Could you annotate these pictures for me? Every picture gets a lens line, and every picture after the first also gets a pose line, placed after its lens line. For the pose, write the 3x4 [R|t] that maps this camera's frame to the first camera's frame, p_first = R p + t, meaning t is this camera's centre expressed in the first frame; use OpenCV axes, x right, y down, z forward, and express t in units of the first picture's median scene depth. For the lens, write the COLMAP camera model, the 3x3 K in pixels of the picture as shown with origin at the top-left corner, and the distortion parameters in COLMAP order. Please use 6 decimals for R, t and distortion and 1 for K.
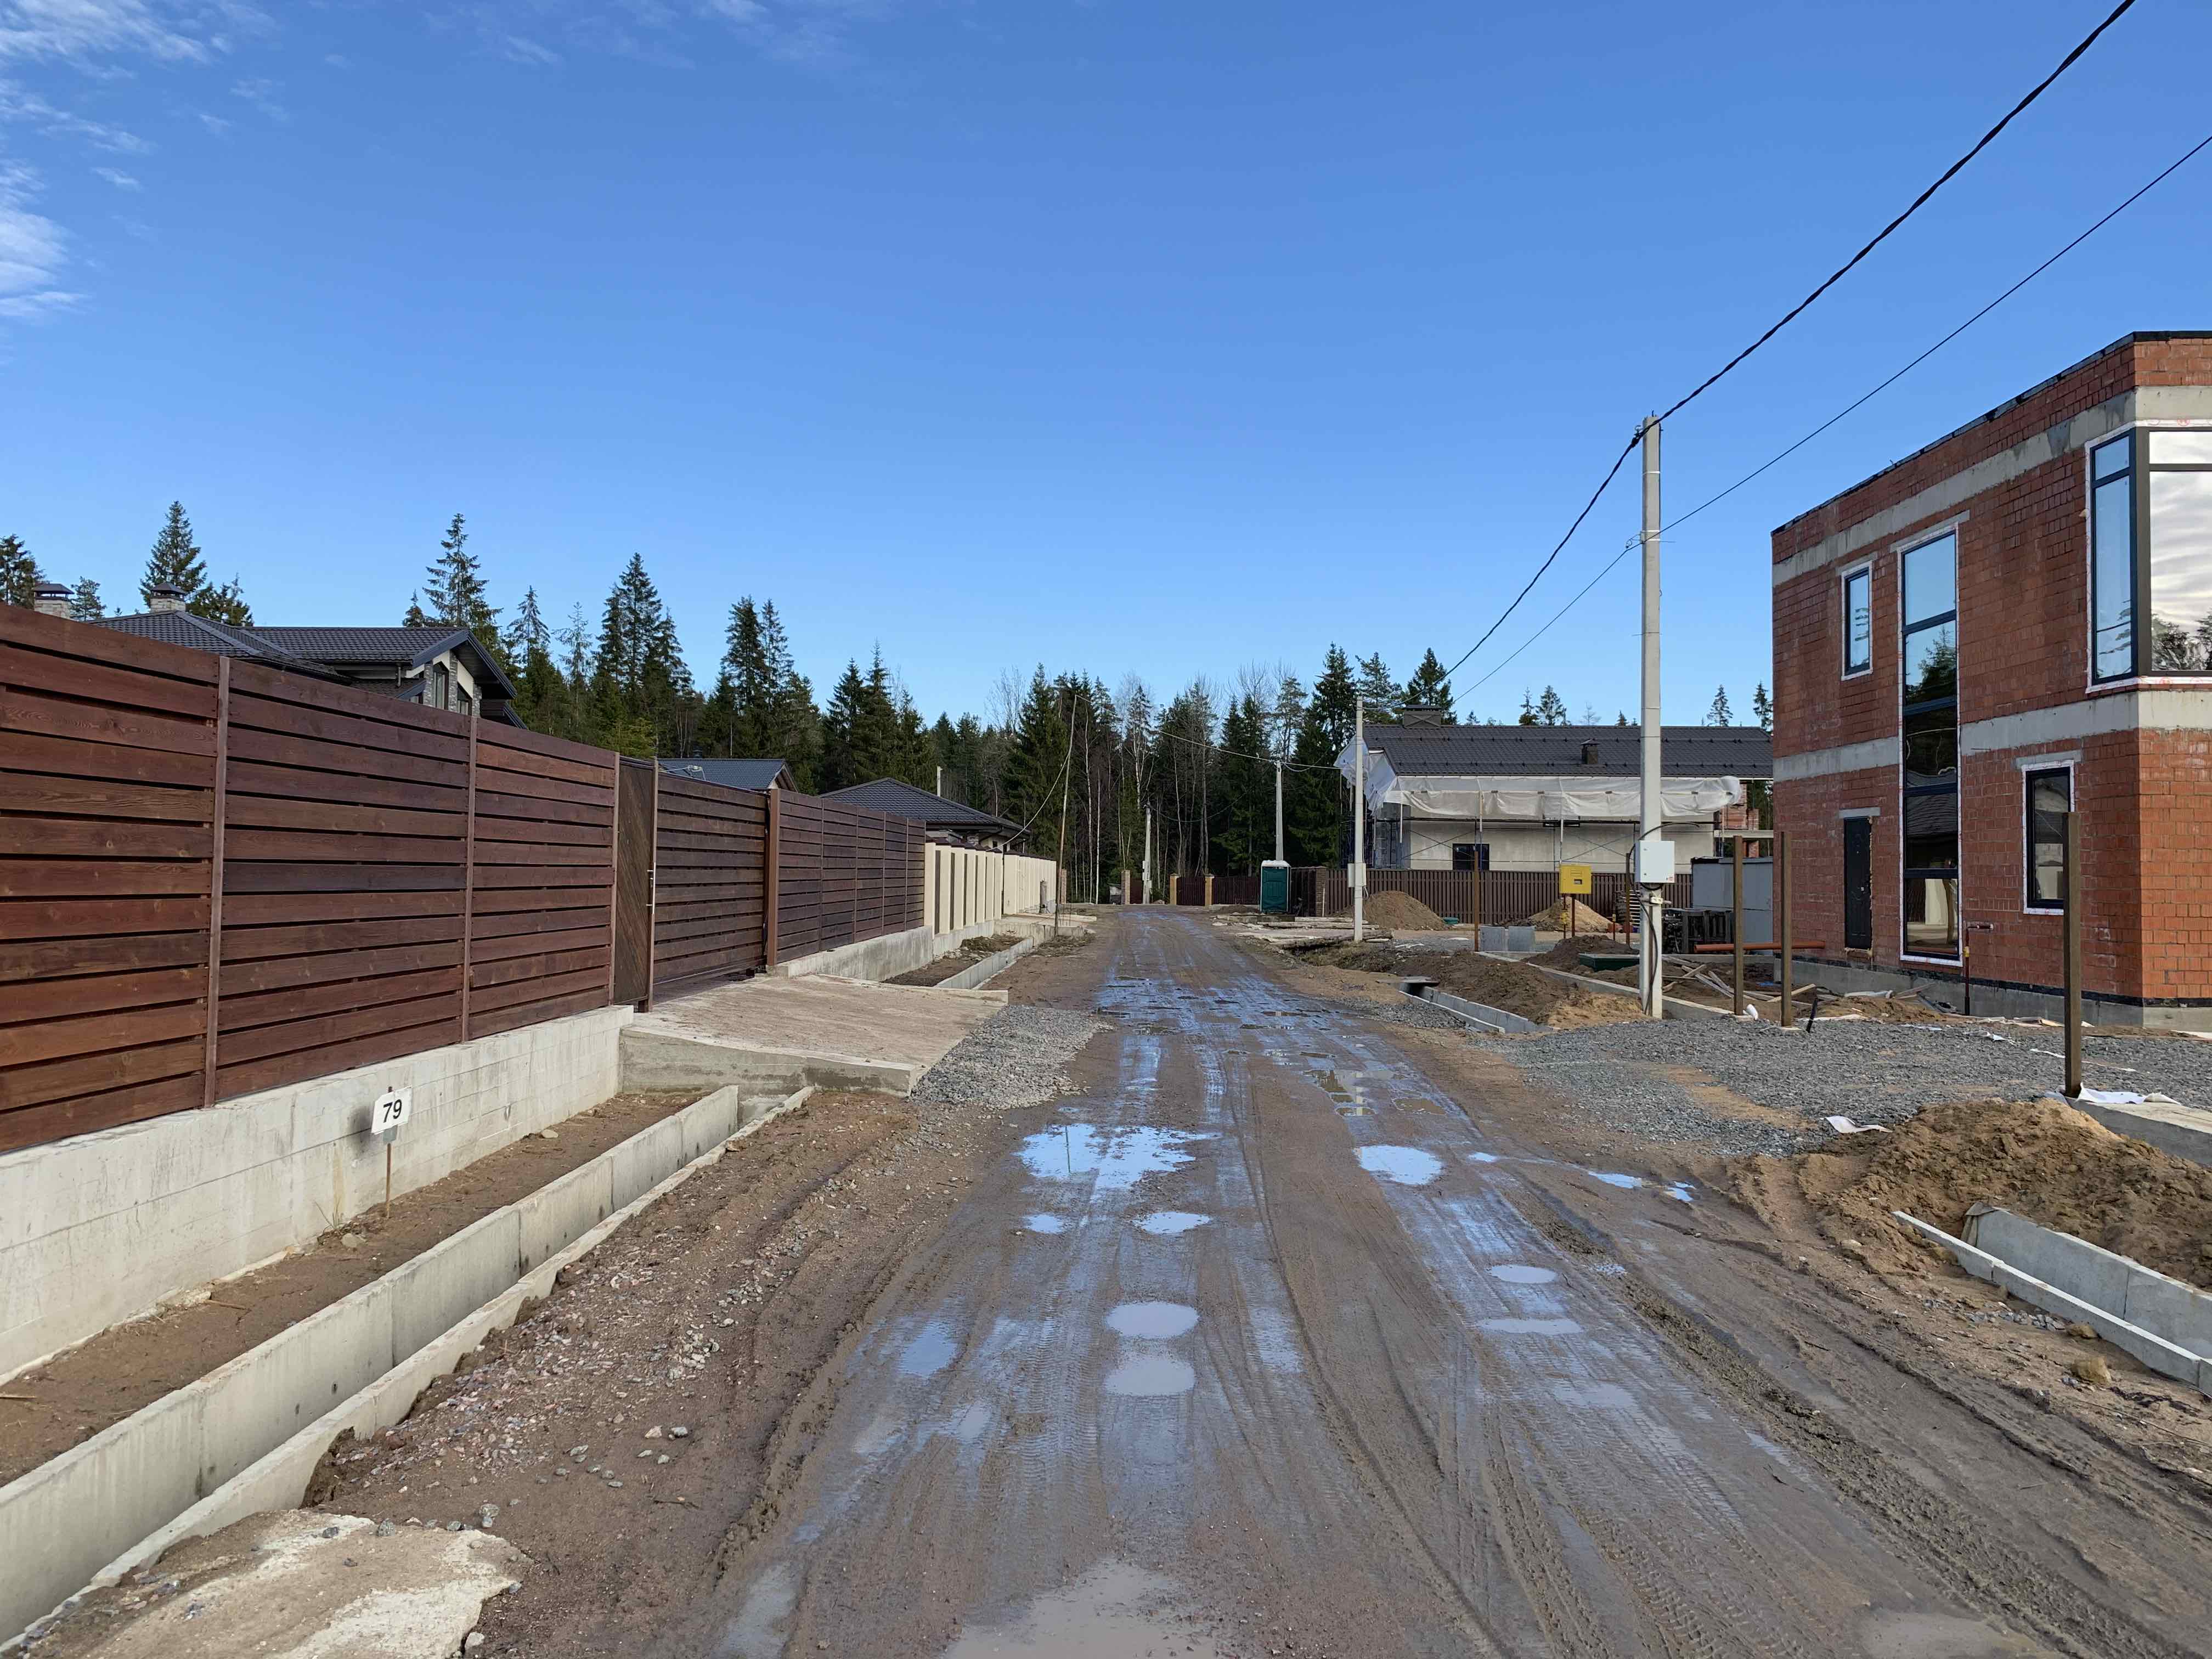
lens RADIAL K [[1715.3, 0, 1102.9], [0, 1715.3, 825.6], [0, 0, 1]] dist [-0.012616, -0.002749]
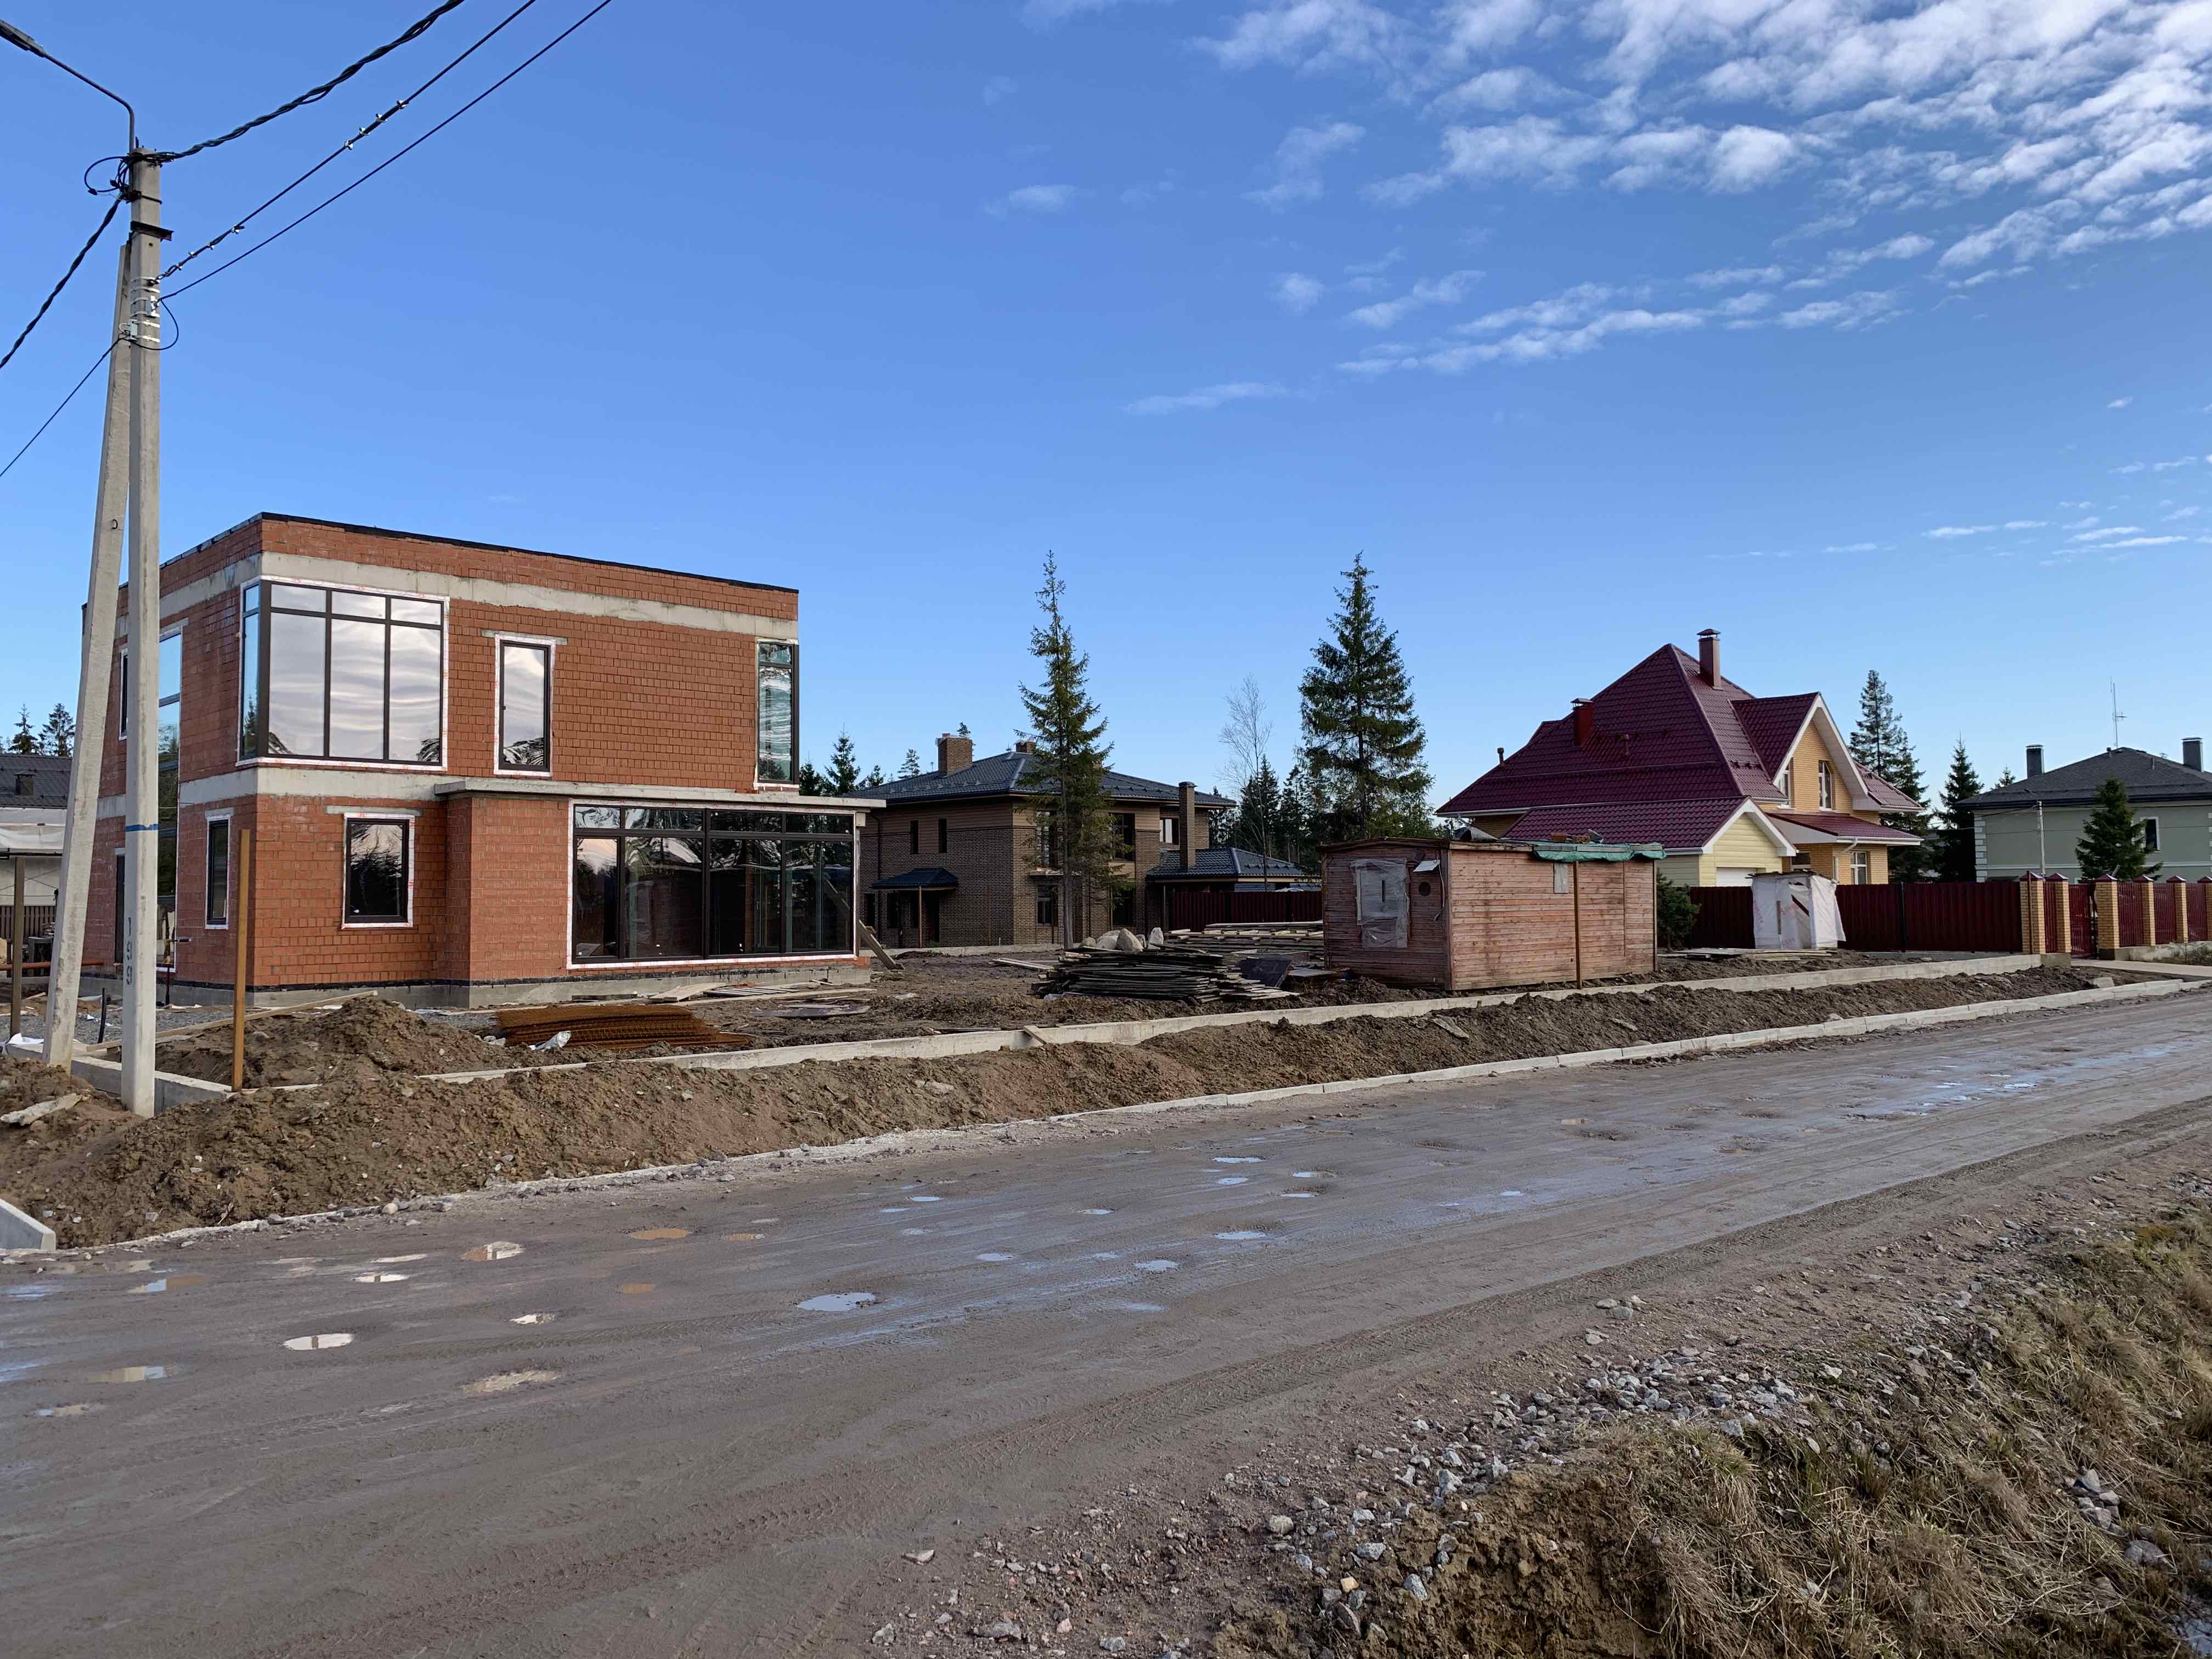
lens RADIAL K [[1715.3, 0, 1105.8], [0, 1715.3, 819.1], [0, 0, 1]] dist [-0.012616, -0.002749]
pose [[0.699737, 0.020905, 0.714094, 0.080350], [-0.004458, 0.999680, -0.024897, -0.003819], [-0.714386, 0.014238, 0.699607, -0.428630]]
